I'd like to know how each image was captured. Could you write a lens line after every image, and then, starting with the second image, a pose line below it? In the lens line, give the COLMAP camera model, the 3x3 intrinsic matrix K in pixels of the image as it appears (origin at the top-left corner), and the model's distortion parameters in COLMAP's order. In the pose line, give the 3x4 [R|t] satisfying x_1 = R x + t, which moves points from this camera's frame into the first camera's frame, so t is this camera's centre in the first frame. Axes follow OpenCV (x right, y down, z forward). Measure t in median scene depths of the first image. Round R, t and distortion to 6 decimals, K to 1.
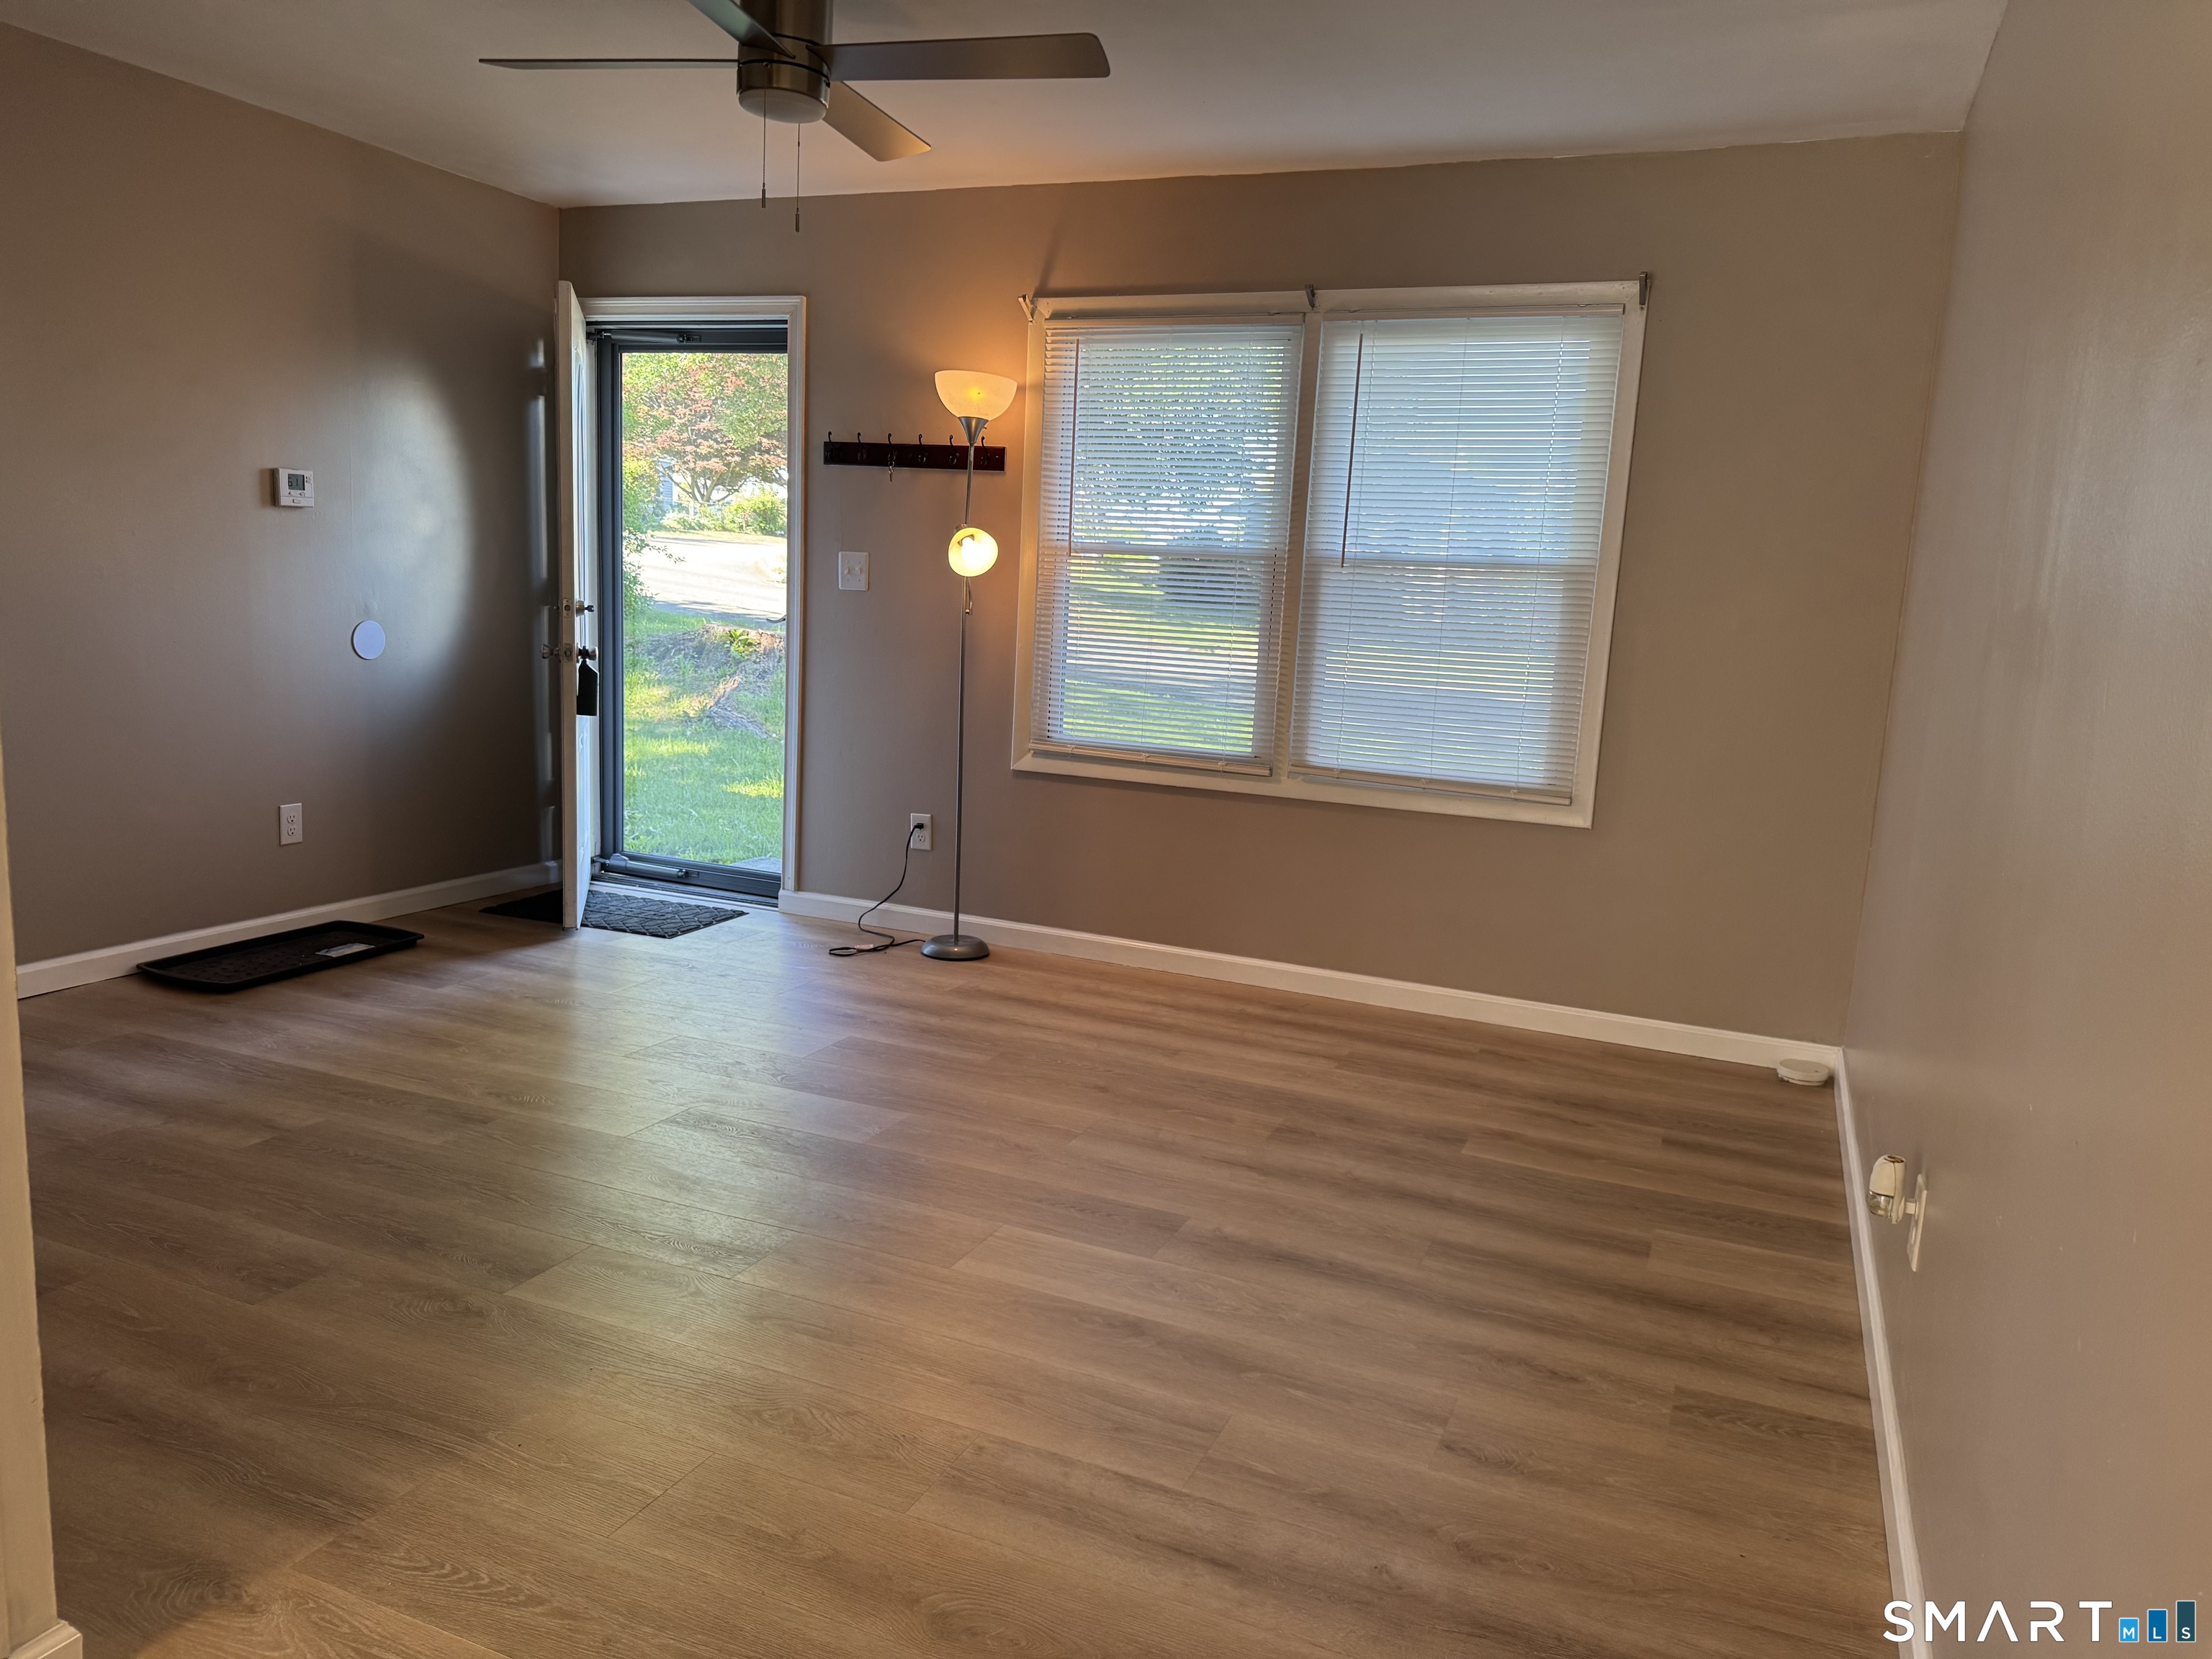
lens RADIAL K [[1528.4, 0, 1106.0], [0, 1528.4, 829.5], [0, 0, 1]] dist [0.089285, -0.147501]
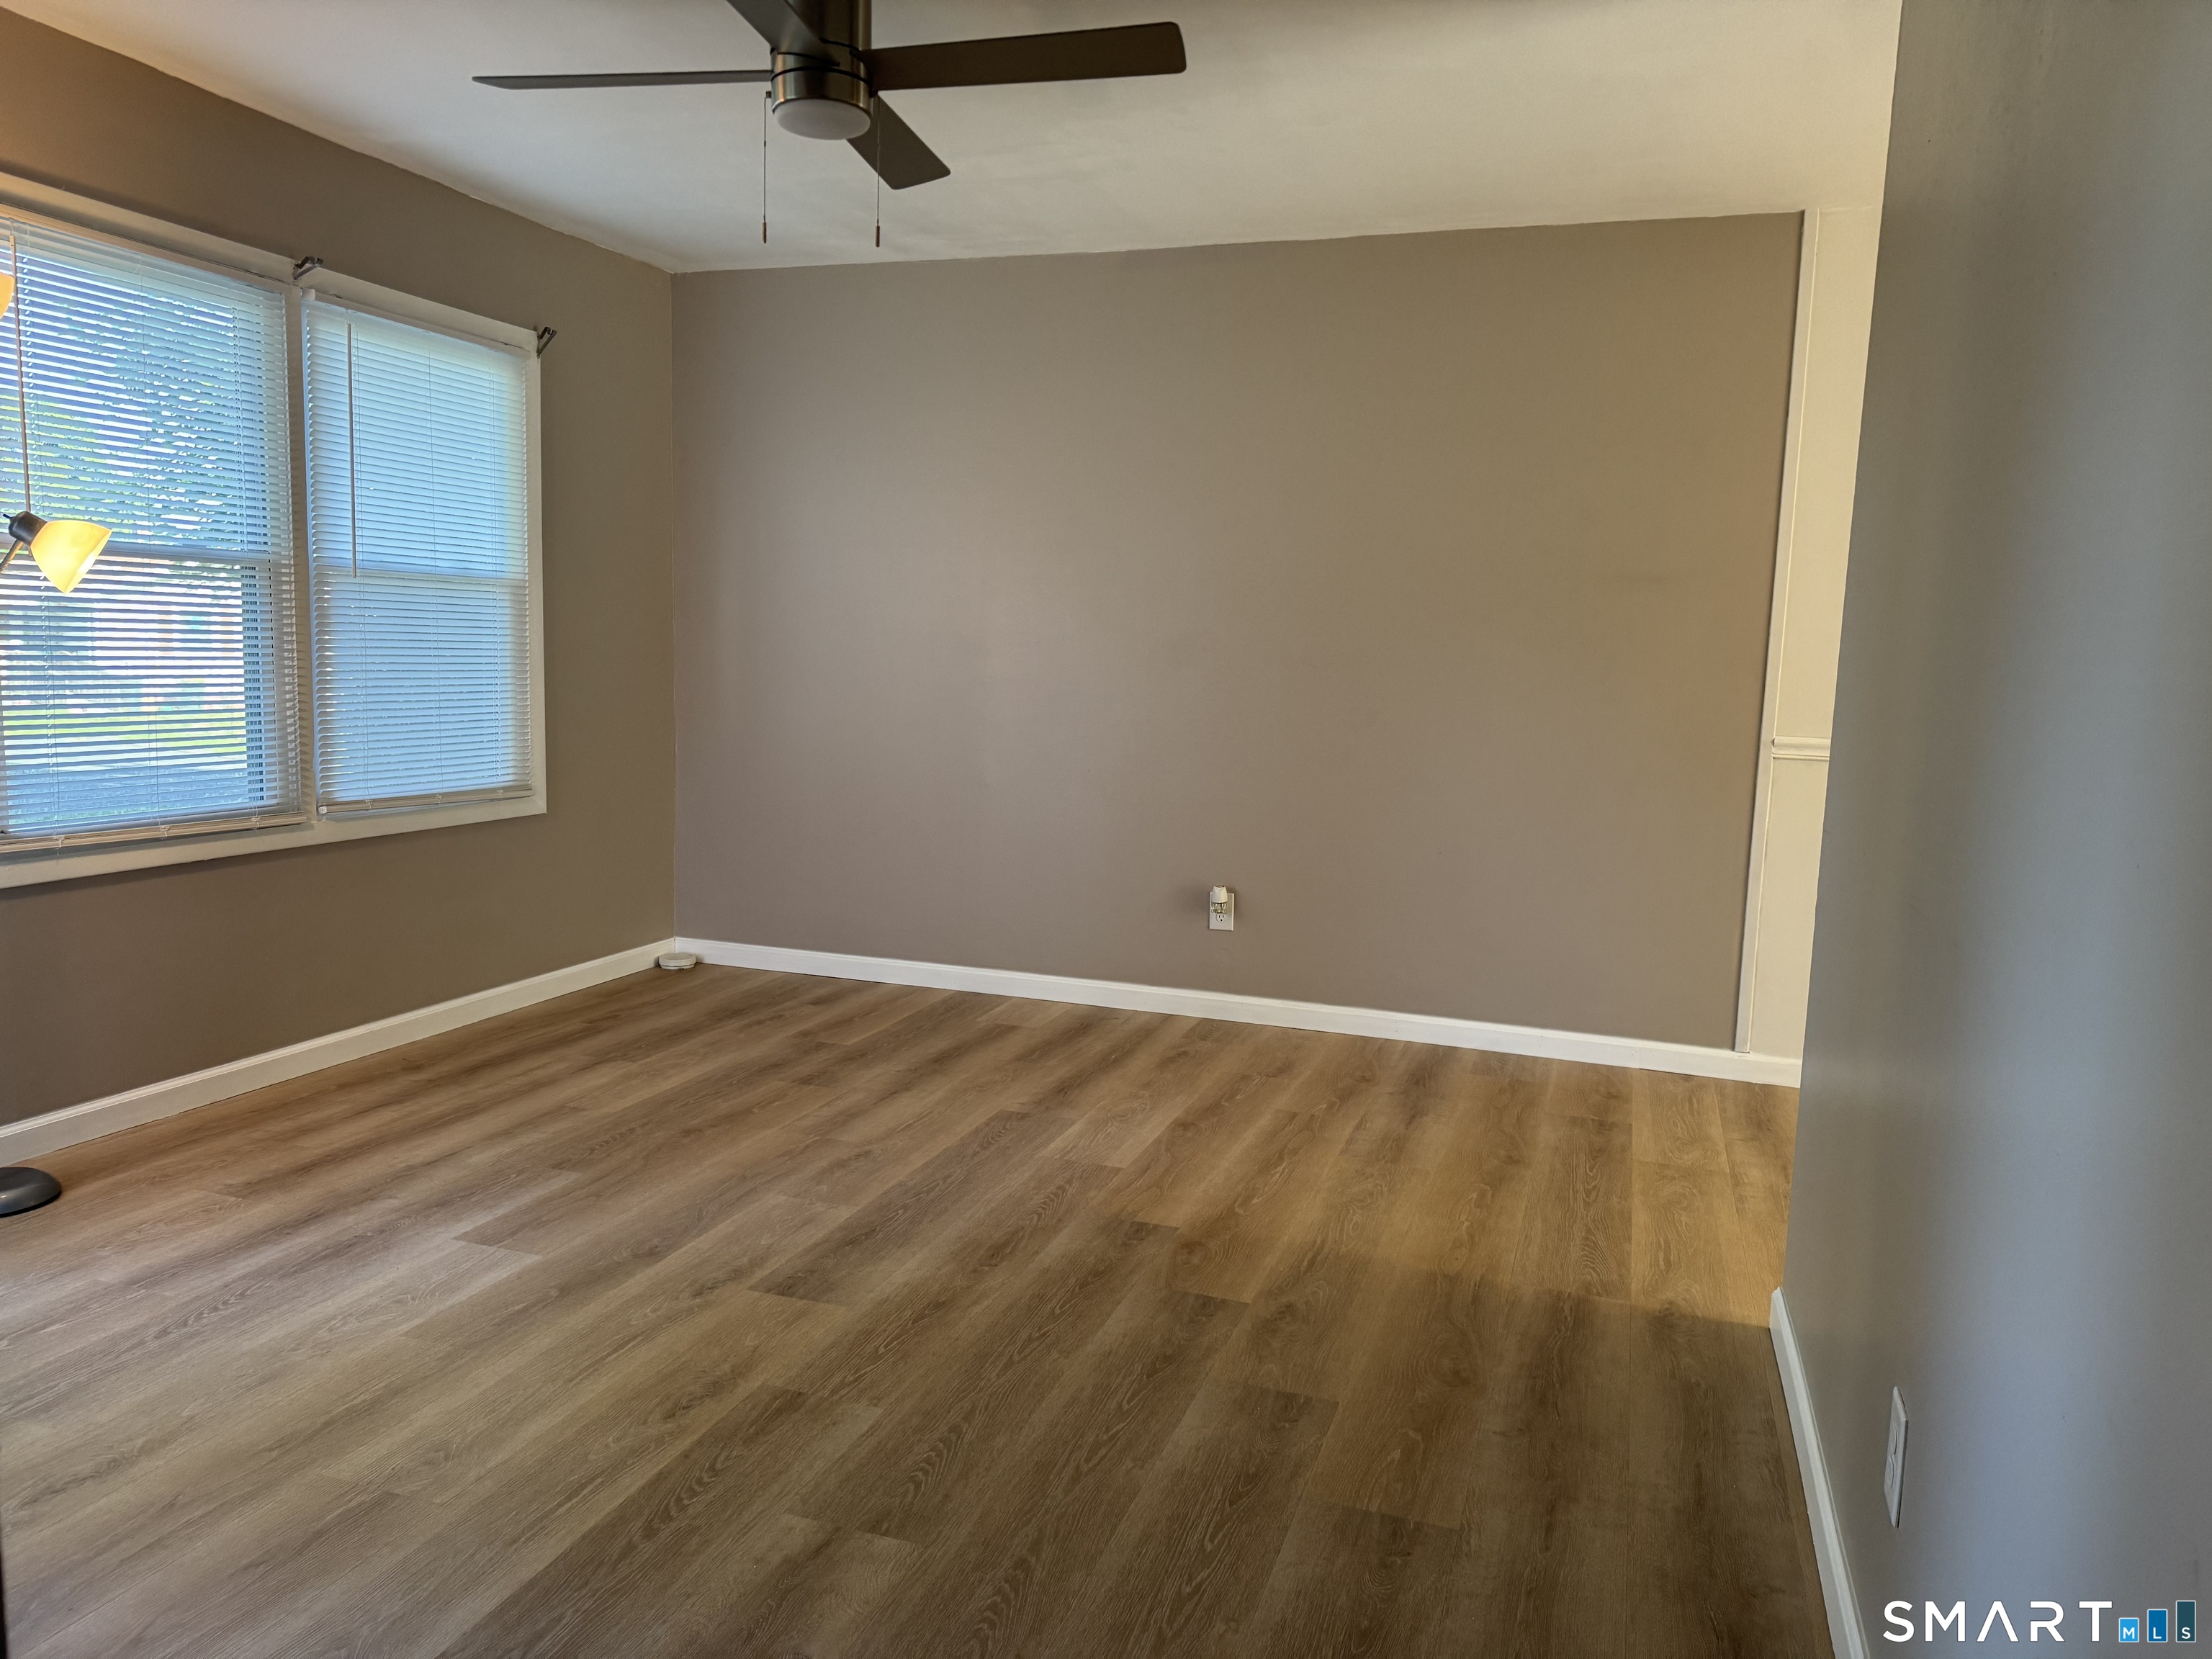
lens RADIAL K [[1540.9, 0, 1111.0], [0, 1540.9, 826.3], [0, 0, 1]] dist [0.001175, -0.007477]
pose [[-0.081770, -0.168271, 0.982343, -0.878038], [0.124381, 0.976215, 0.177575, -0.147982], [-0.988859, 0.136705, -0.058896, 0.702611]]
